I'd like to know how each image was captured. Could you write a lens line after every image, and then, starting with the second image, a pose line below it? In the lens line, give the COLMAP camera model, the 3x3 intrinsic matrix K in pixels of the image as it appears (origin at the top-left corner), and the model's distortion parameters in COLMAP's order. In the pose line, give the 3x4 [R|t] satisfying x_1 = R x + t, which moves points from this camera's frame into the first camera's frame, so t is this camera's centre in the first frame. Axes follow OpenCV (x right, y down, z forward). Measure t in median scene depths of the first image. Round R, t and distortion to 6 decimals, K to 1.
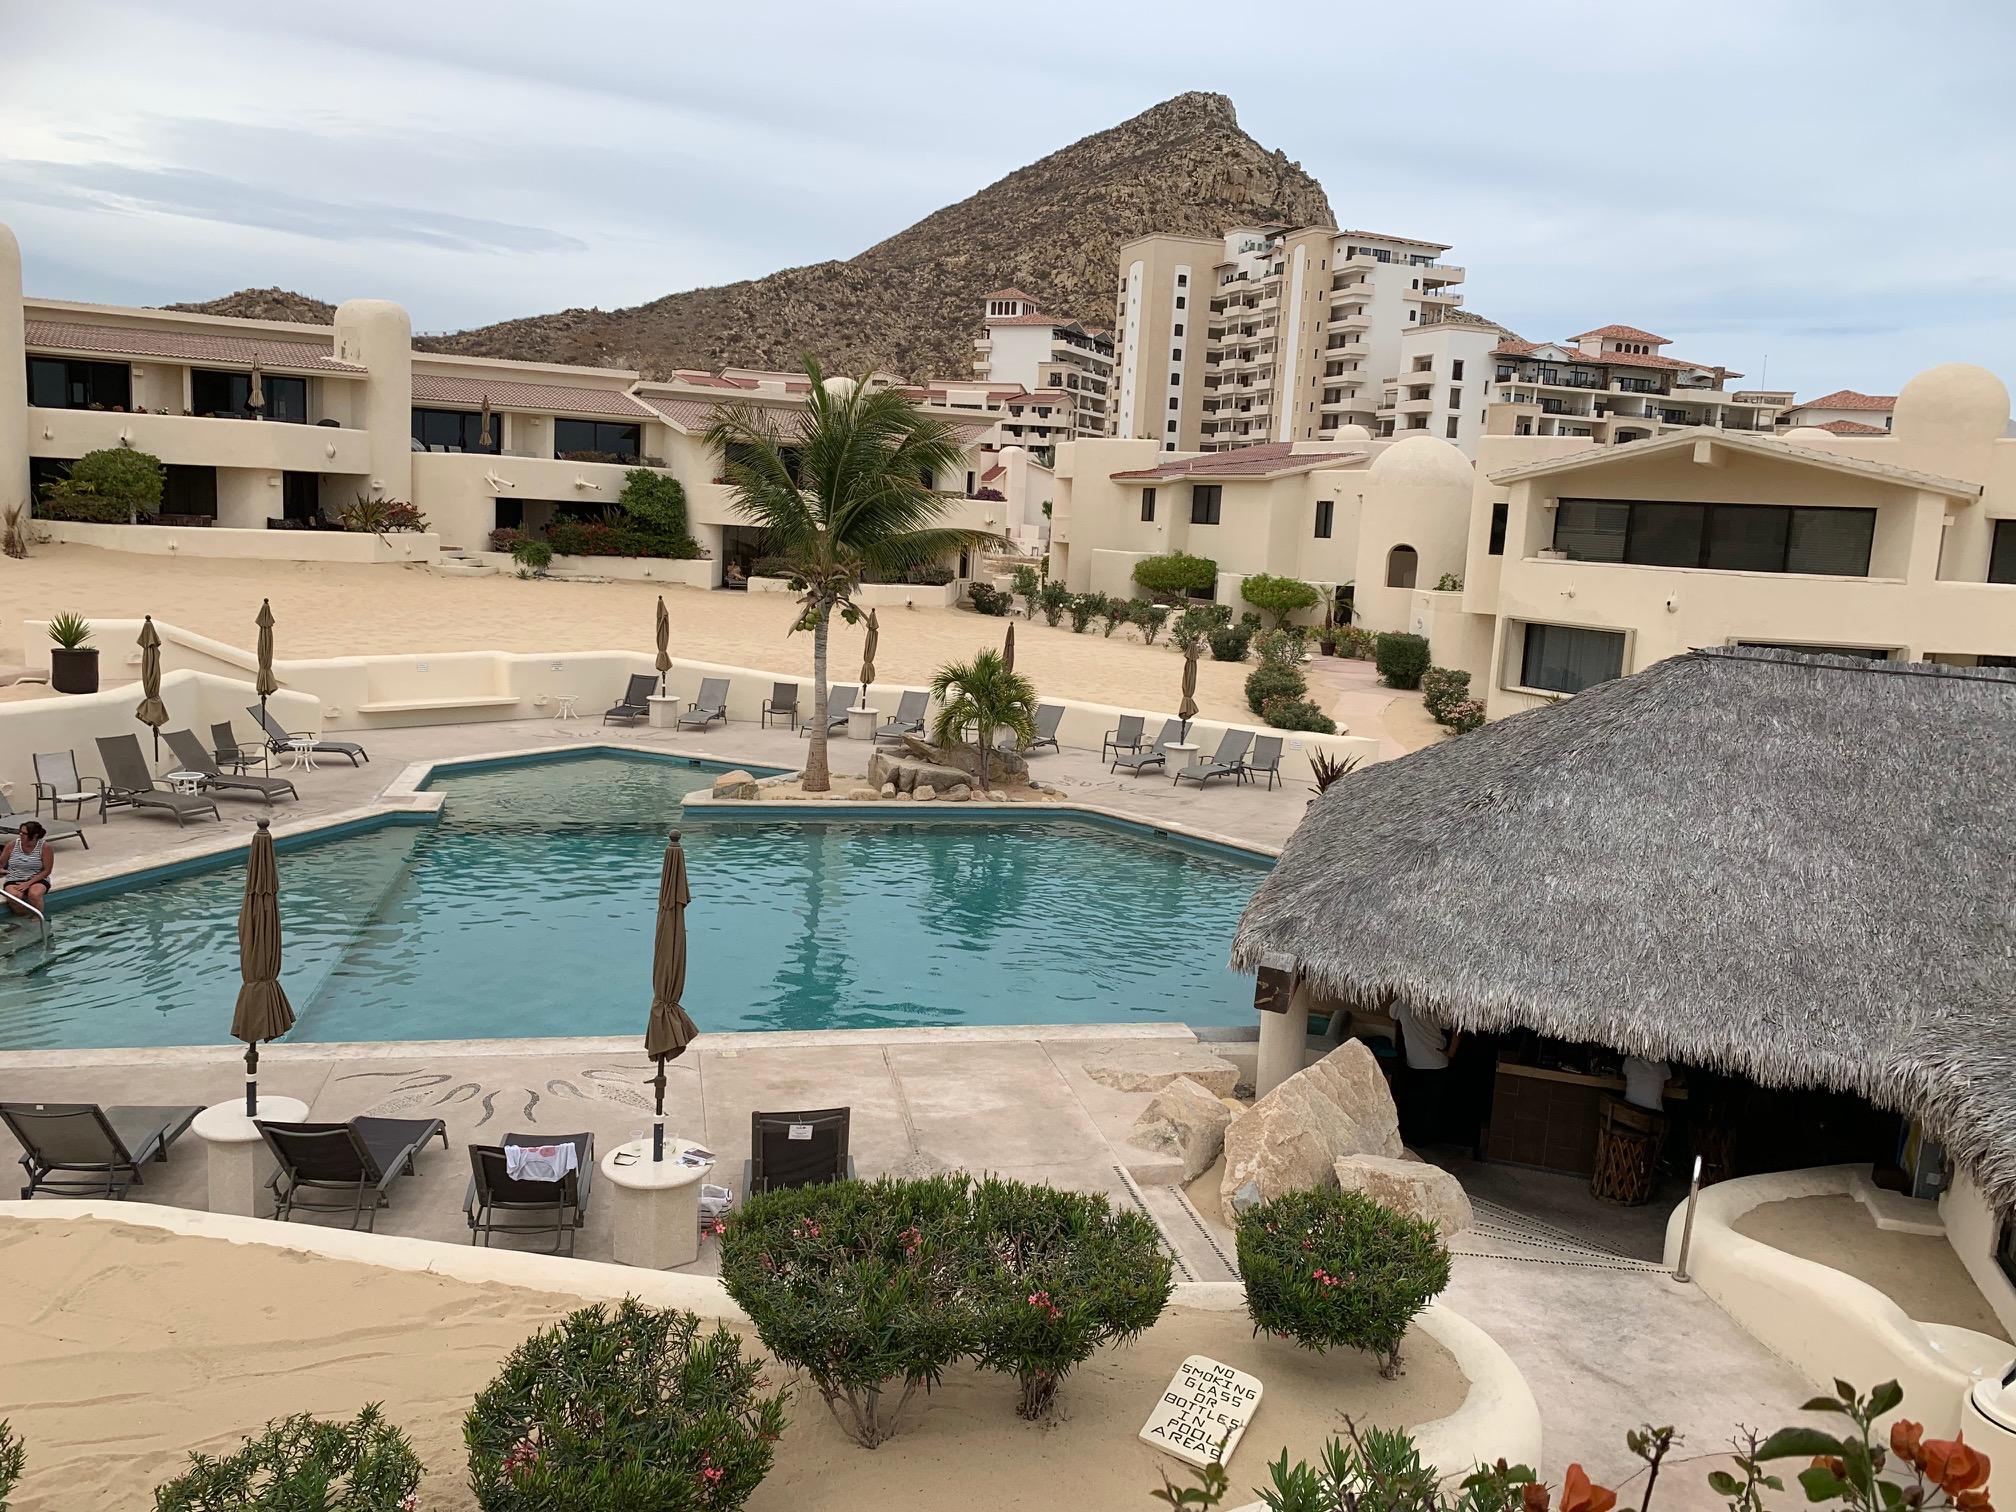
lens RADIAL K [[1533.3, 0, 1003.0], [0, 1533.3, 729.1], [0, 0, 1]] dist [0.068282, -0.119921]
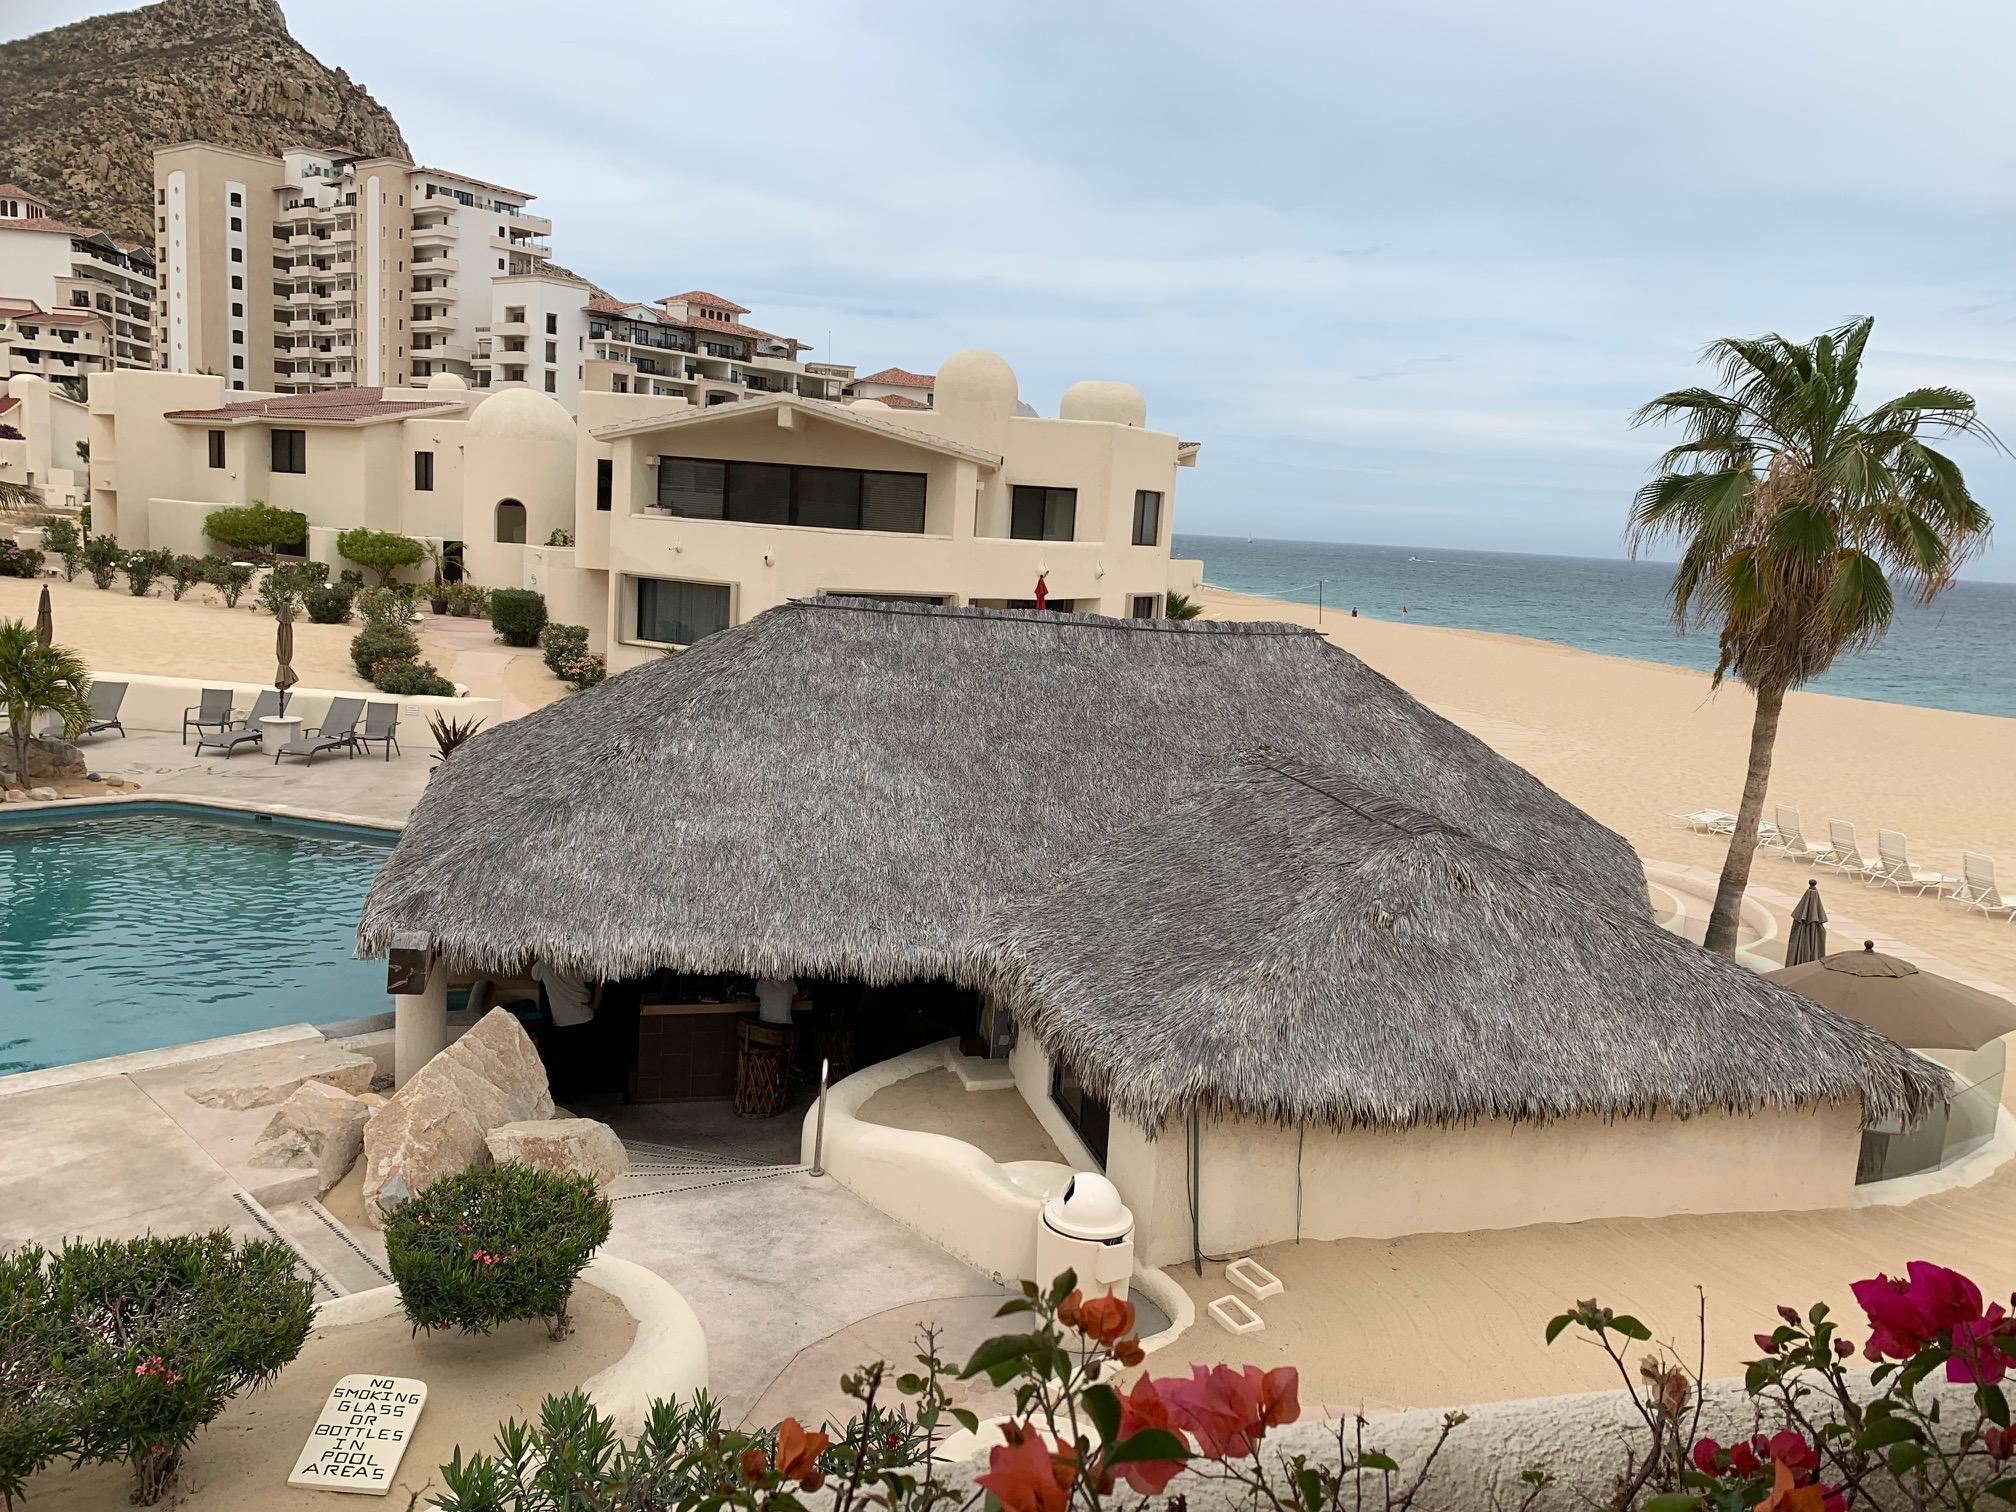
lens RADIAL K [[1534.8, 0, 1002.1], [0, 1534.8, 743.6], [0, 0, 1]] dist [0.011834, 0.000707]
pose [[0.847751, -0.074043, 0.525200, -0.000047], [0.053947, 0.997110, 0.053494, -0.000166], [-0.527643, -0.017016, 0.849296, 0.003719]]
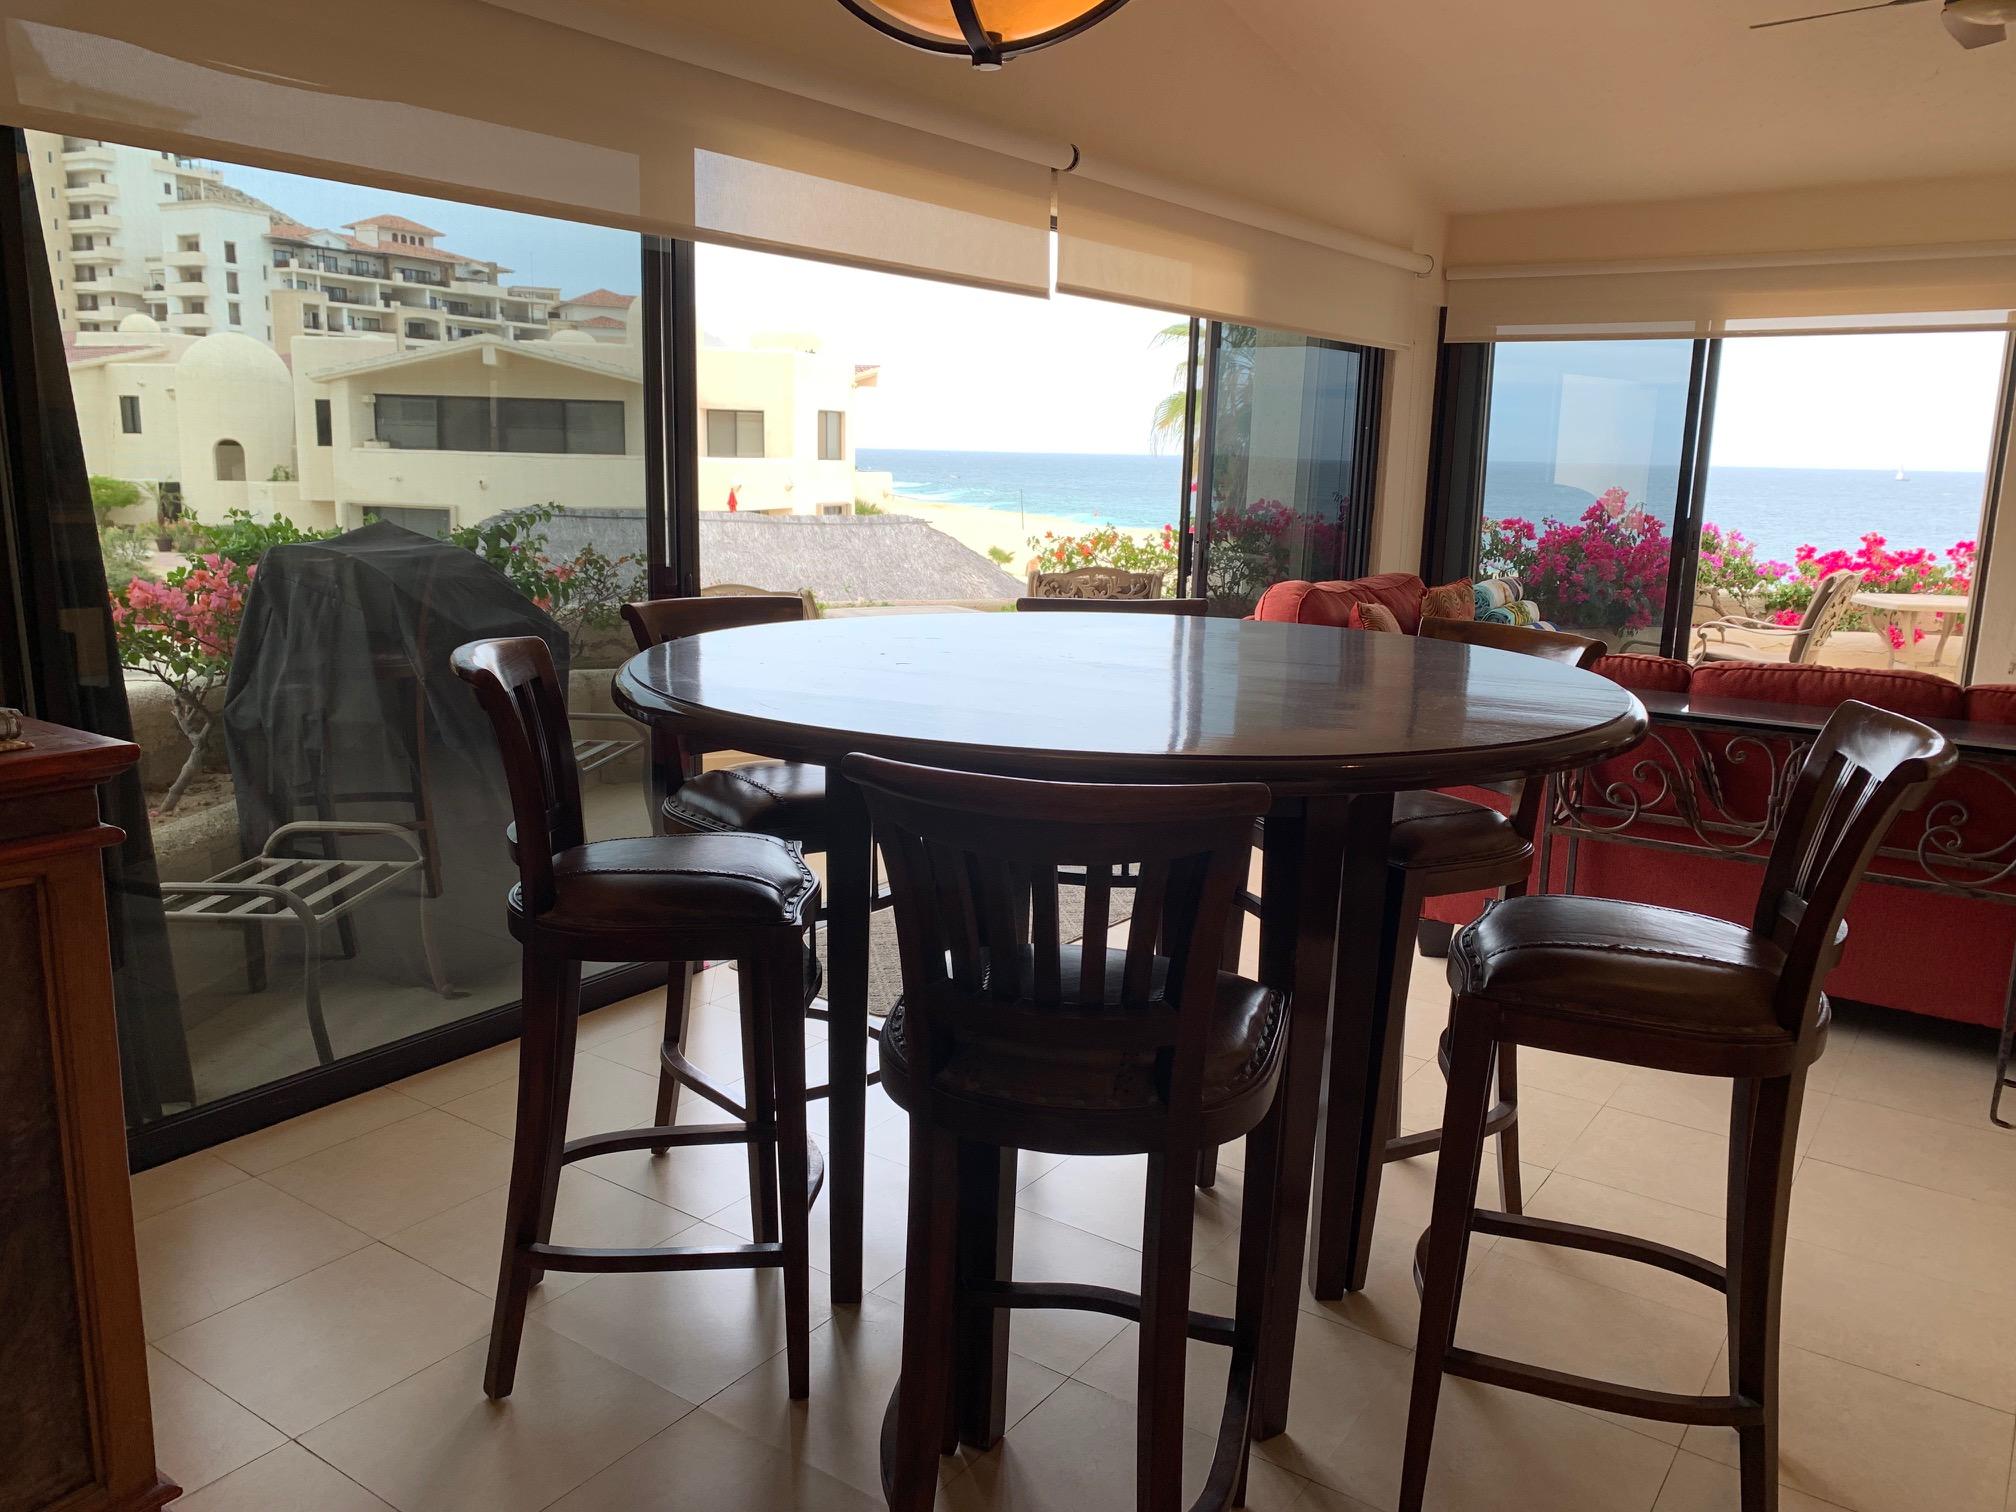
lens RADIAL K [[1538.0, 0, 1008.0], [0, 1538.0, 756.0], [0, 0, 1]] dist [-0.037061, 0.040098]
pose [[0.741236, -0.161479, 0.651531, -0.060478], [0.102976, 0.986499, 0.127344, 0.015438], [-0.663298, -0.027300, 0.747857, -0.134591]]
